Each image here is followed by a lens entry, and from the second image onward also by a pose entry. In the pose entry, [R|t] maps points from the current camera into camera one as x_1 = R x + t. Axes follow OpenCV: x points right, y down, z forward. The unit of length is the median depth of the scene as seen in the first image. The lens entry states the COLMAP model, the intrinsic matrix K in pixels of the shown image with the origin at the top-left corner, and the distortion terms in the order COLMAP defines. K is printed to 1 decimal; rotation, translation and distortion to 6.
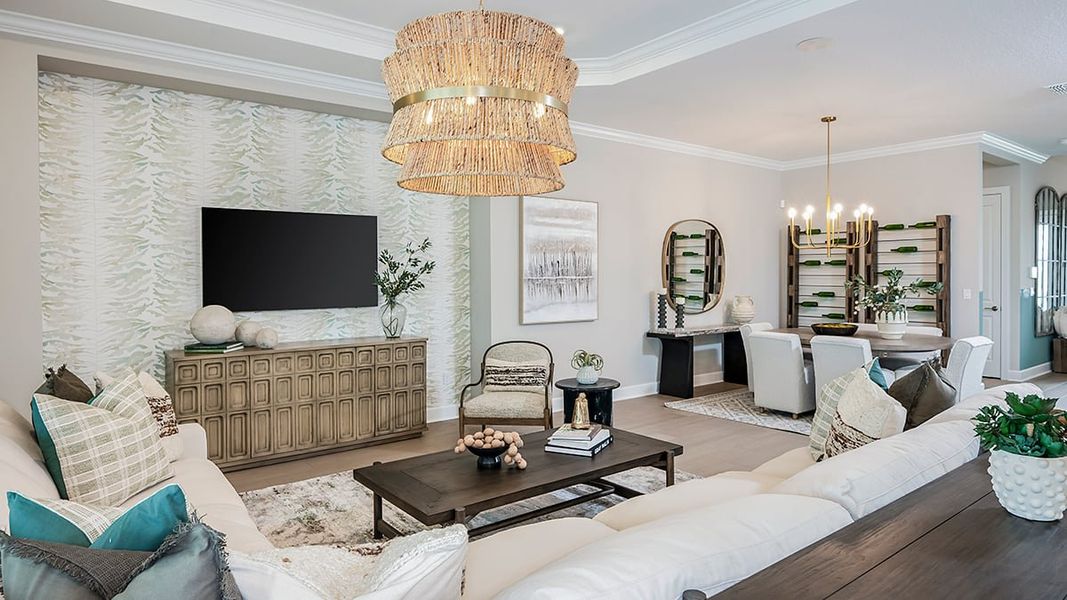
lens RADIAL K [[614.5, 0, 537.4], [0, 614.5, 291.4], [0, 0, 1]] dist [-0.001033, -0.000009]
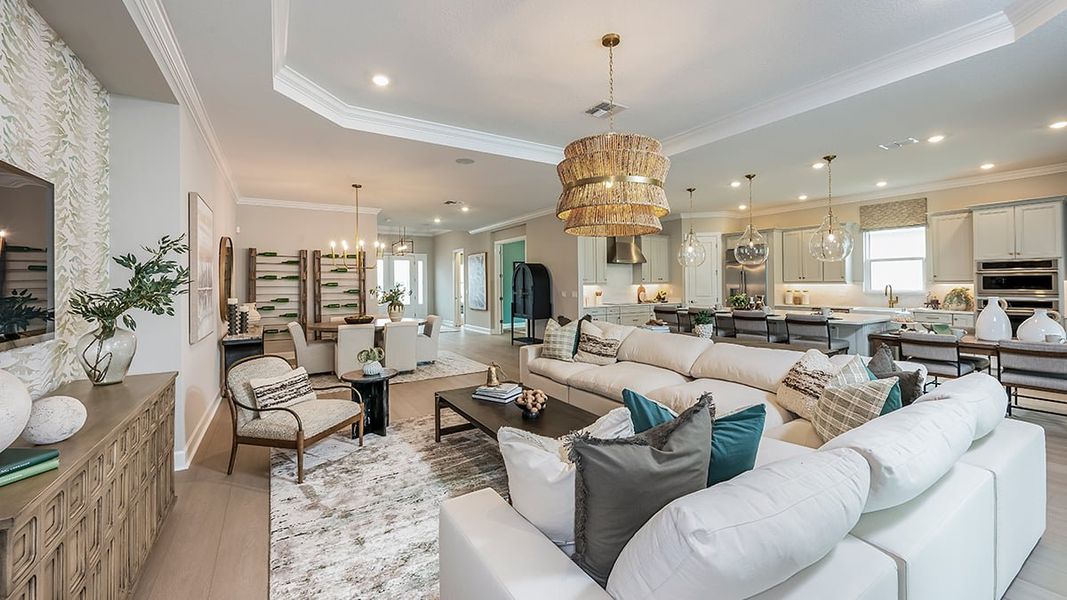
lens RADIAL K [[412.4, 0, 530.3], [0, 412.4, 284.2], [0, 0, 1]] dist [0.001289, -0.000907]
pose [[0.112324, 0.002062, 0.993670, -0.601621], [0.034523, 0.999386, -0.005976, -0.010176], [-0.993072, 0.034975, 0.112184, 0.514337]]
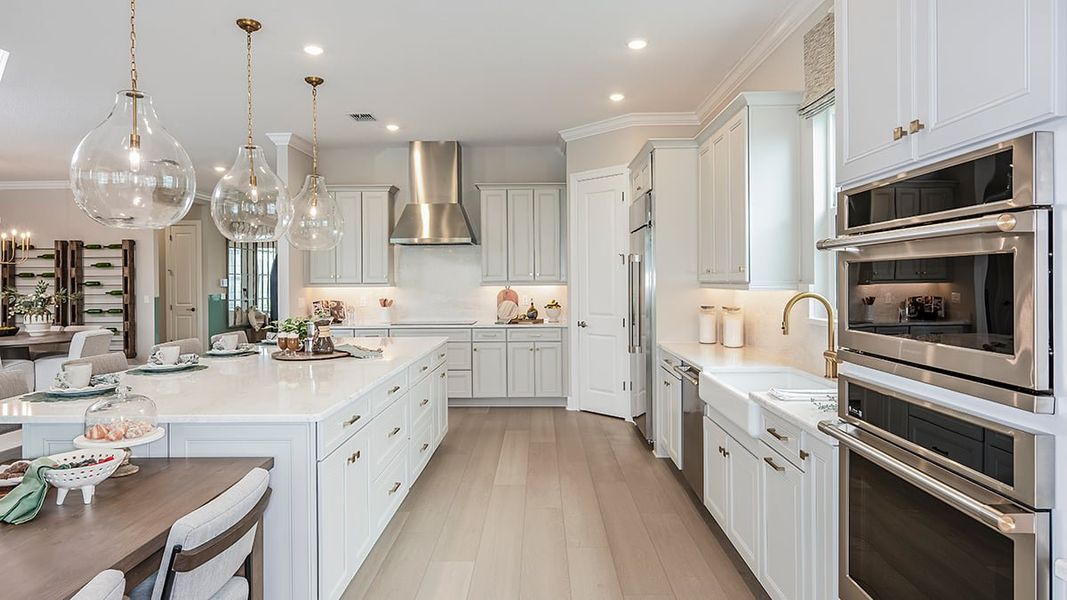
lens RADIAL K [[611.4, 0, 531.6], [0, 611.4, 274.9], [0, 0, 1]] dist [0.005268, 0.002132]
pose [[0.638540, 0.006544, 0.769561, 0.271311], [0.025456, 0.999237, -0.029619, 0.015449], [-0.769168, 0.038503, 0.637886, -0.649538]]
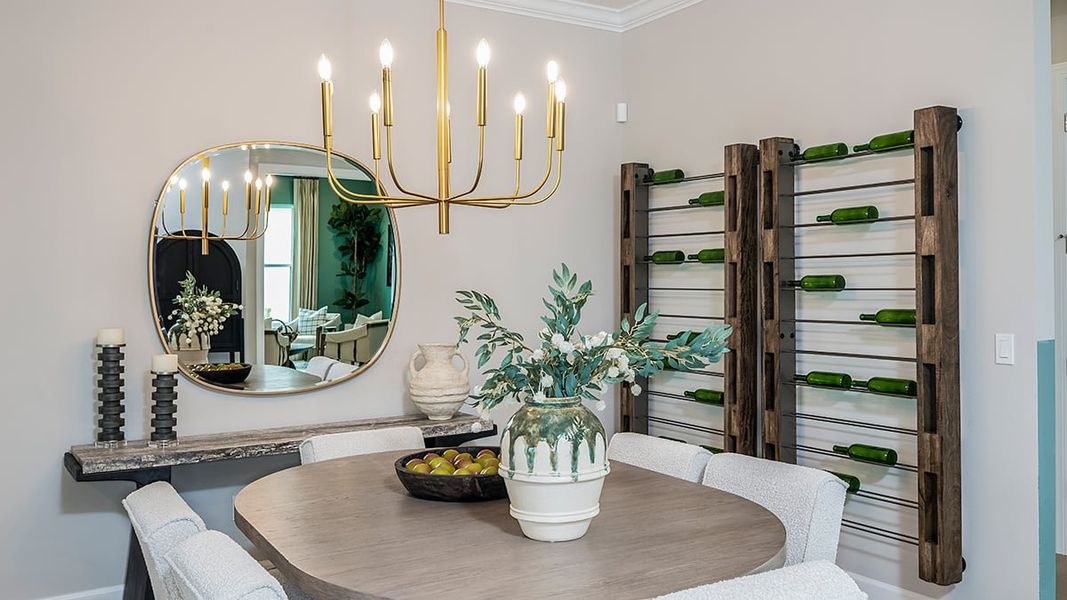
lens RADIAL K [[918.4, 0, 528.5], [0, 918.4, 295.9], [0, 0, 1]] dist [0.010211, -0.001653]
pose [[0.994036, -0.002129, -0.109028, 0.656947], [0.000991, 0.999944, -0.010489, -0.023953], [0.109044, 0.010319, 0.993983, 0.640727]]
